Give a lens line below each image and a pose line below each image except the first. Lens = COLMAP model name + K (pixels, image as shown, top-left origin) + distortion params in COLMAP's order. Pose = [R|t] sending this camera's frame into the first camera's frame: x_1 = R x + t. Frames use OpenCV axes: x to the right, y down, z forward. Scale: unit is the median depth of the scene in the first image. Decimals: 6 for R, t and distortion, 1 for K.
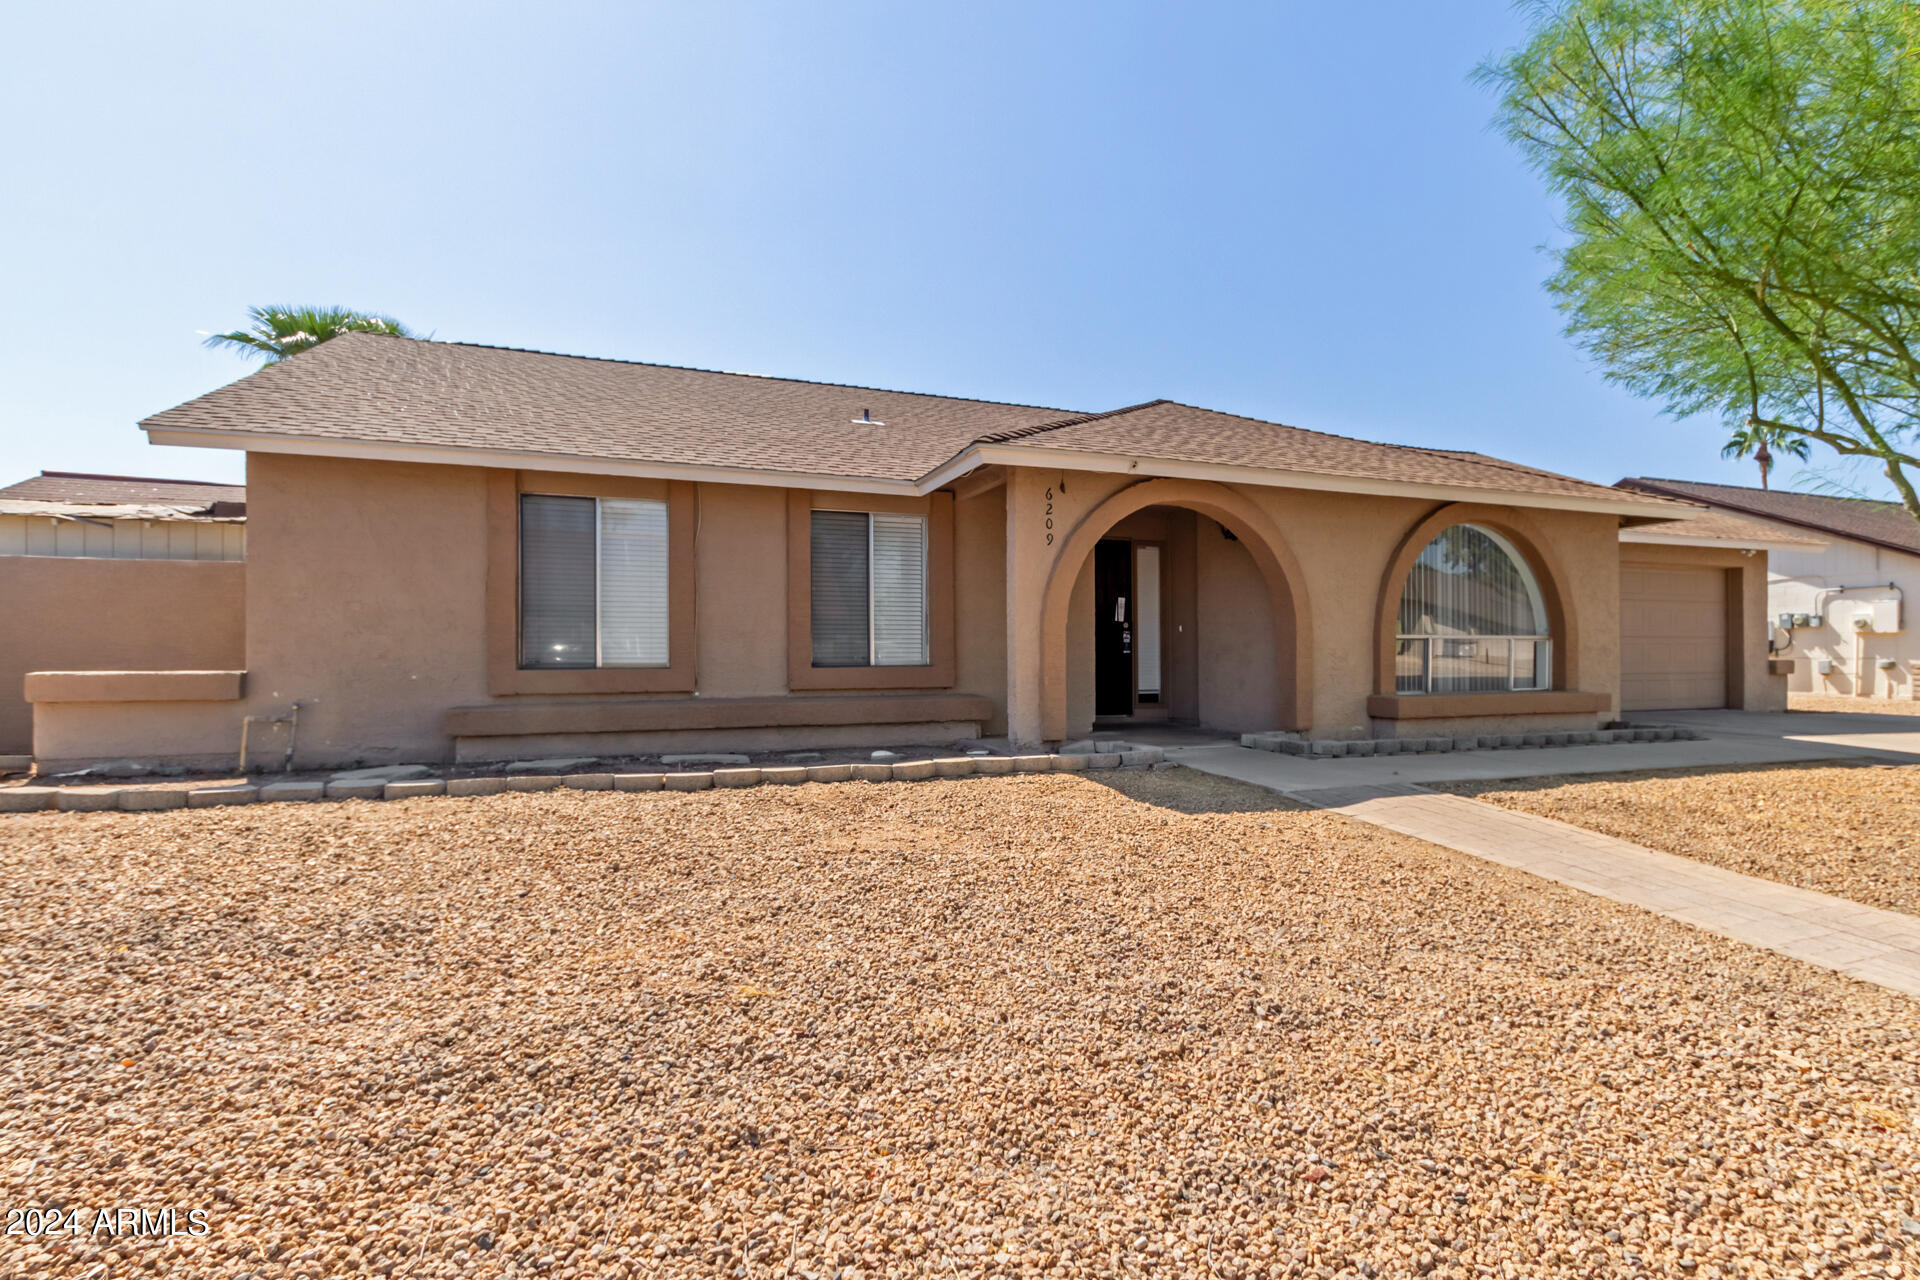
lens RADIAL K [[888.1, 0, 962.2], [0, 888.1, 639.8], [0, 0, 1]] dist [-0.000316, -0.001797]
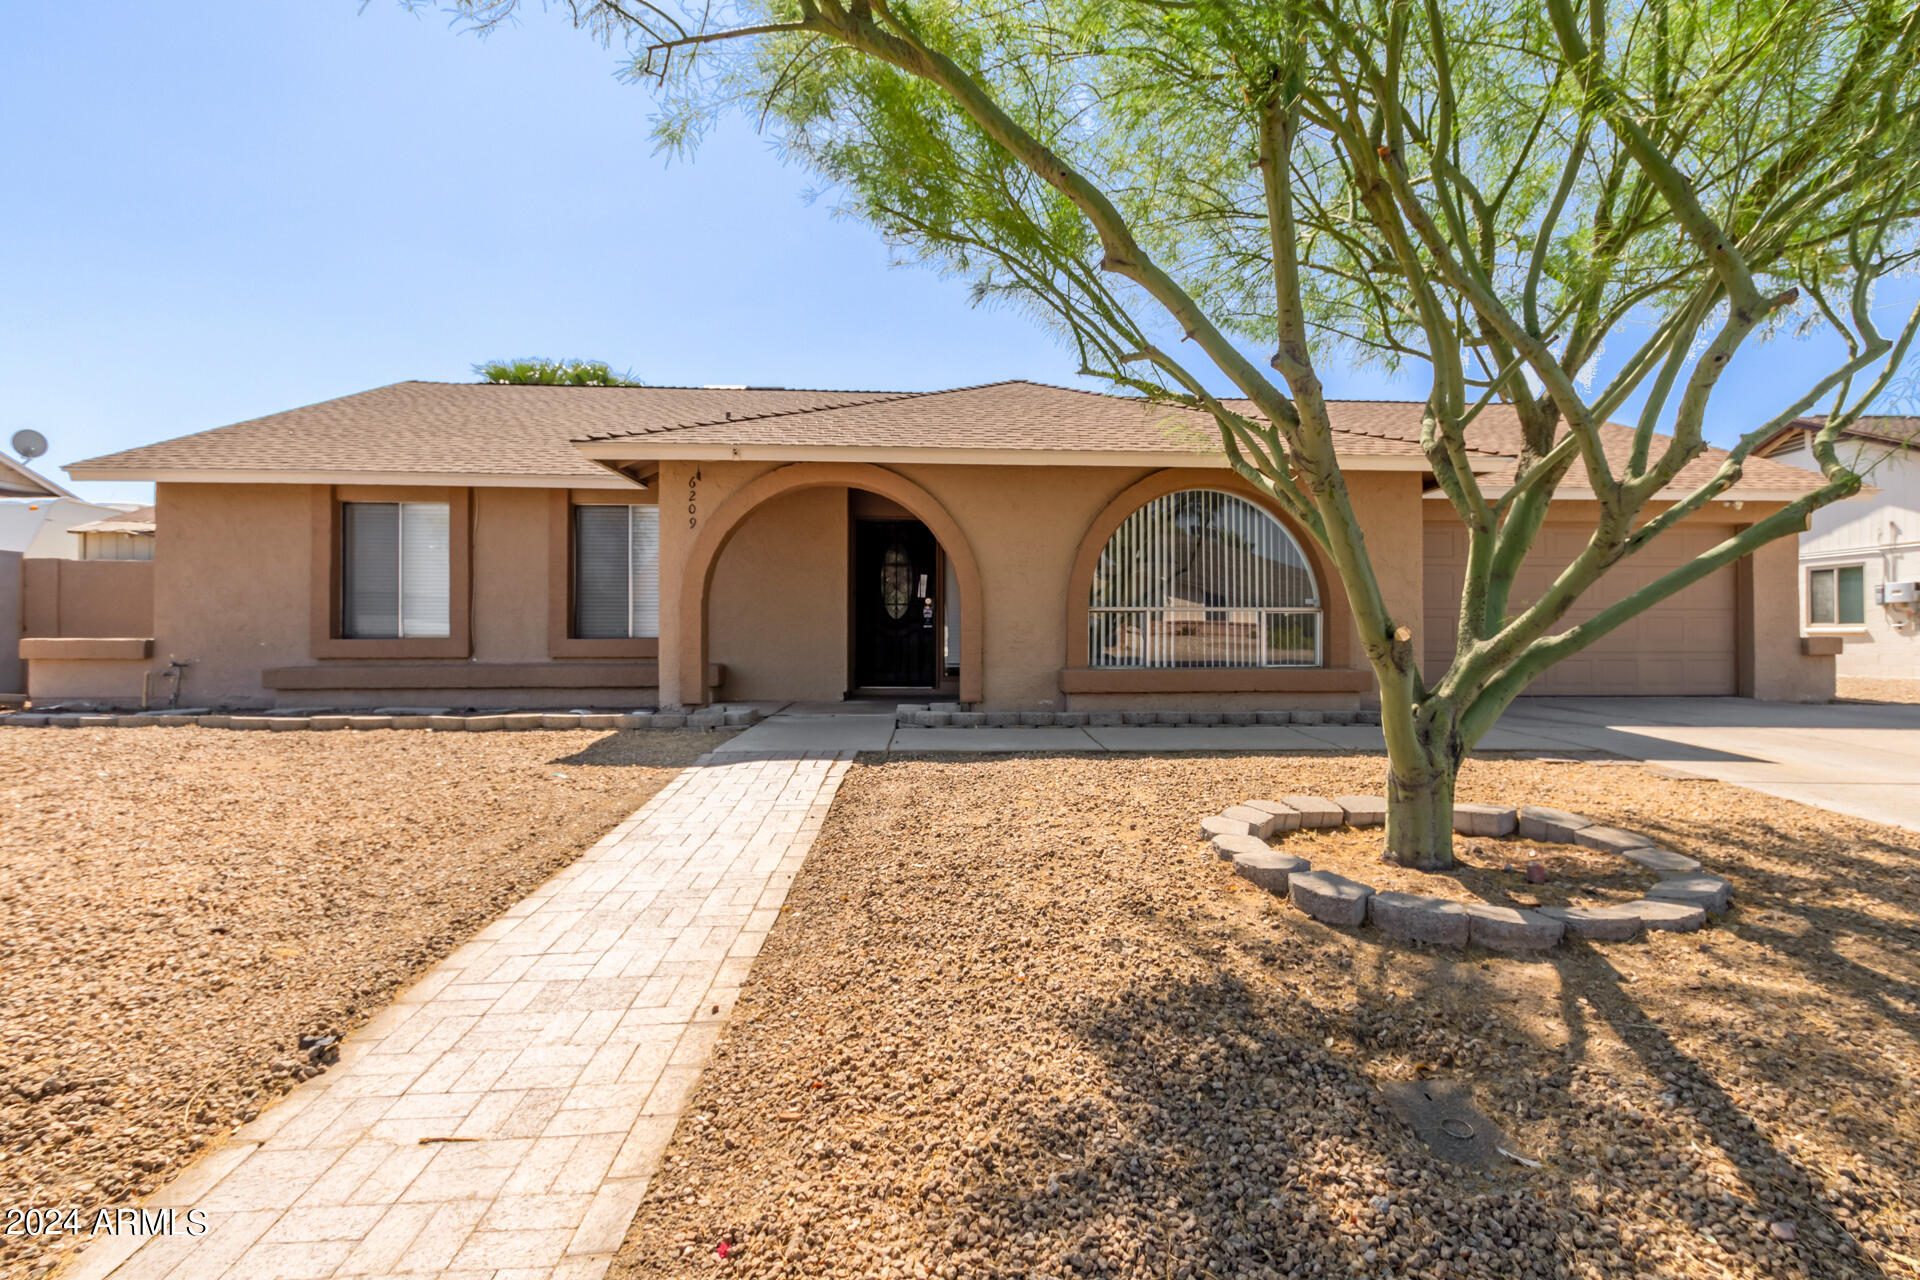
lens RADIAL K [[888.1, 0, 951.1], [0, 888.1, 630.8], [0, 0, 1]] dist [-0.000316, -0.001797]
pose [[0.950278, 0.001071, -0.311400, 0.728172], [0.002932, 0.999919, 0.012386, 0.008154], [0.311388, -0.012683, 0.950198, 0.040639]]
